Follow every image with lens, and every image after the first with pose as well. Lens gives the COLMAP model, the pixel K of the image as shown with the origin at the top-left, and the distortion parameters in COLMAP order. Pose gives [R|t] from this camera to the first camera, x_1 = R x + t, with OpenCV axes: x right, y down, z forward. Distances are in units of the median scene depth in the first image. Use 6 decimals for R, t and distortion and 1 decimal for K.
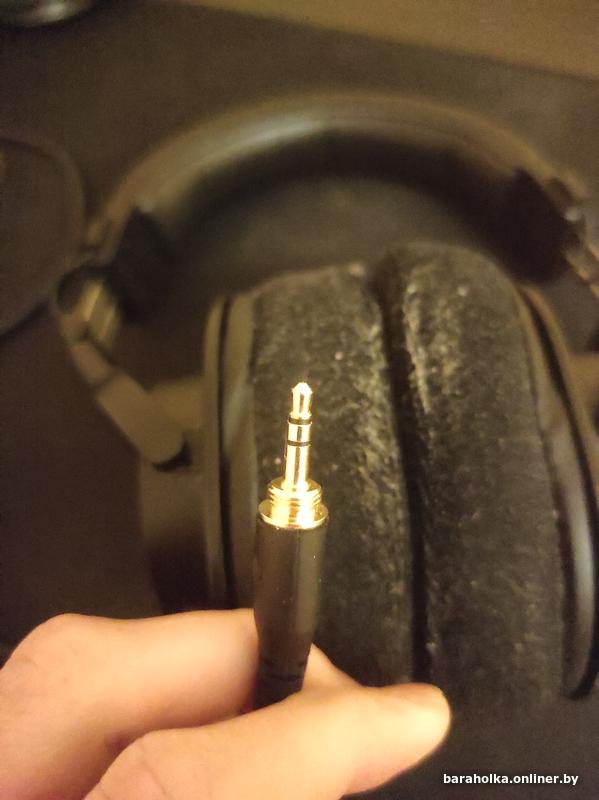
lens RADIAL K [[586.8, 0, 299.5], [0, 586.8, 400.0], [0, 0, 1]] dist [0.032180, -0.006110]
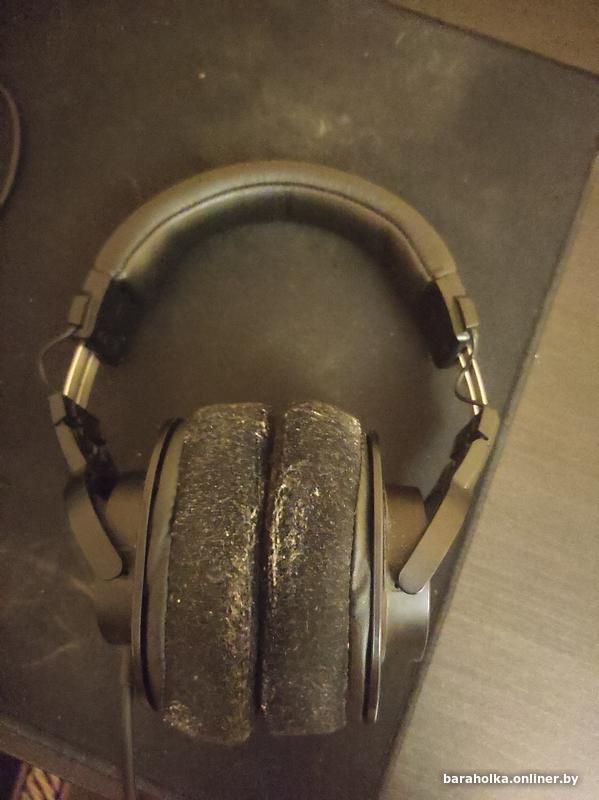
lens RADIAL K [[586.8, 0, 299.5], [0, 586.8, 400.0], [0, 0, 1]] dist [0.032180, -0.006110]
pose [[0.994804, 0.101657, -0.005515, 0.241910], [-0.095588, 0.951315, 0.293022, -0.913202], [0.035035, -0.290972, 0.956090, -0.354324]]
